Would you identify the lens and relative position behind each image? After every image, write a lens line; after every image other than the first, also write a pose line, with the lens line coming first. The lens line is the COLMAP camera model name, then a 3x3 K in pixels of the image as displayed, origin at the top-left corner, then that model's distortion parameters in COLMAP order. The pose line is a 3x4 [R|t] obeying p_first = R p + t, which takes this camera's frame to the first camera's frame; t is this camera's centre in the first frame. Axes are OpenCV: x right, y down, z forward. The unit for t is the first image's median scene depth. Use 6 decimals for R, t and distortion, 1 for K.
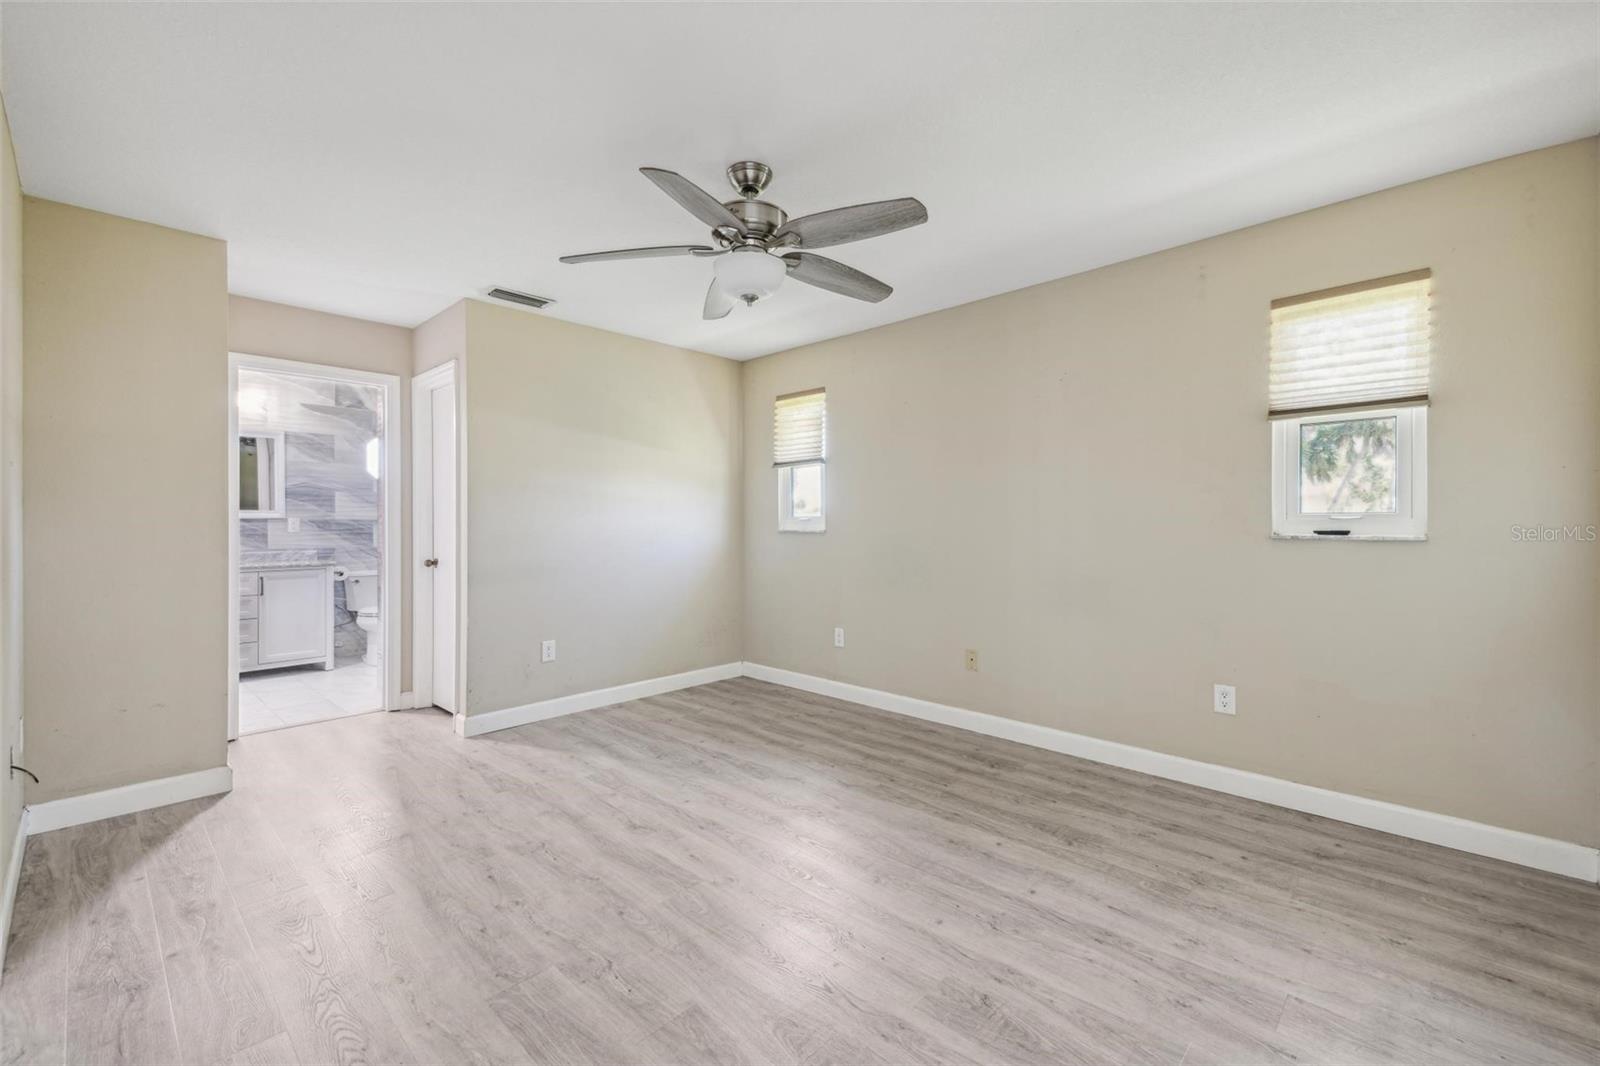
lens RADIAL K [[680.4, 0, 791.9], [0, 680.4, 522.0], [0, 0, 1]] dist [0.000365, -0.000126]
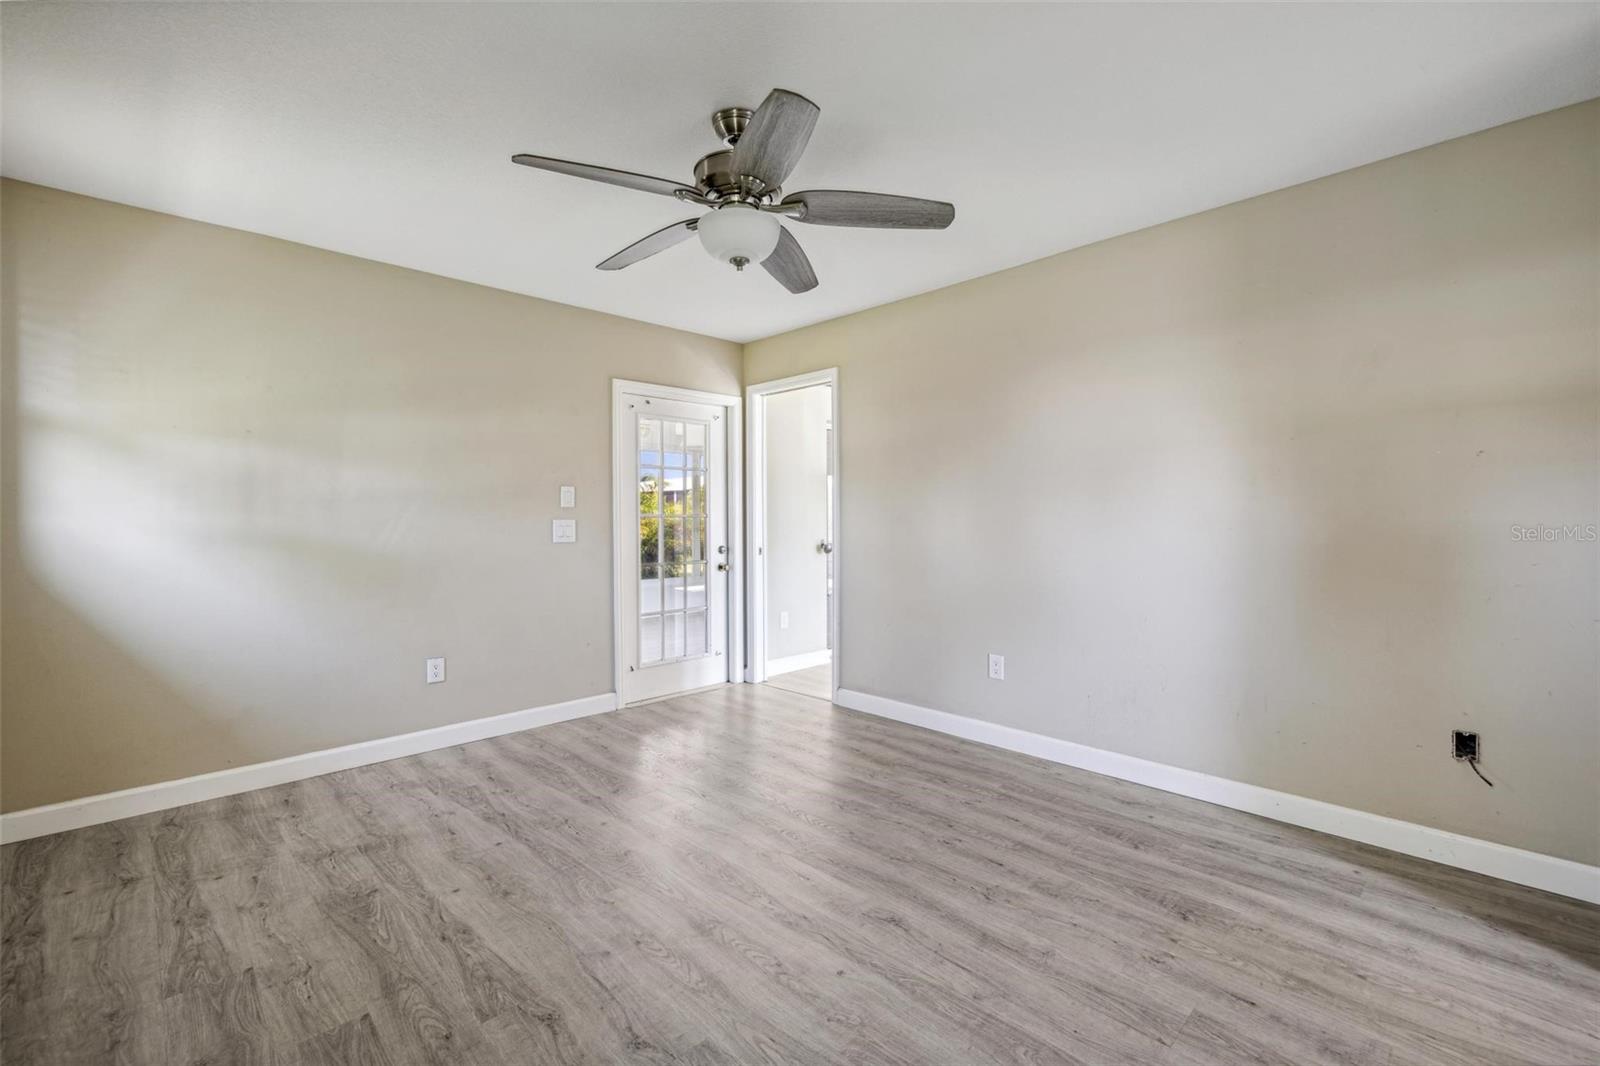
lens RADIAL K [[680.4, 0, 791.9], [0, 680.4, 522.0], [0, 0, 1]] dist [0.000365, -0.000126]
pose [[-0.999537, 0.005232, 0.029963, -0.153020], [0.005435, 0.999963, 0.006690, 0.001381], [-0.029927, 0.006849, -0.999529, 1.876871]]
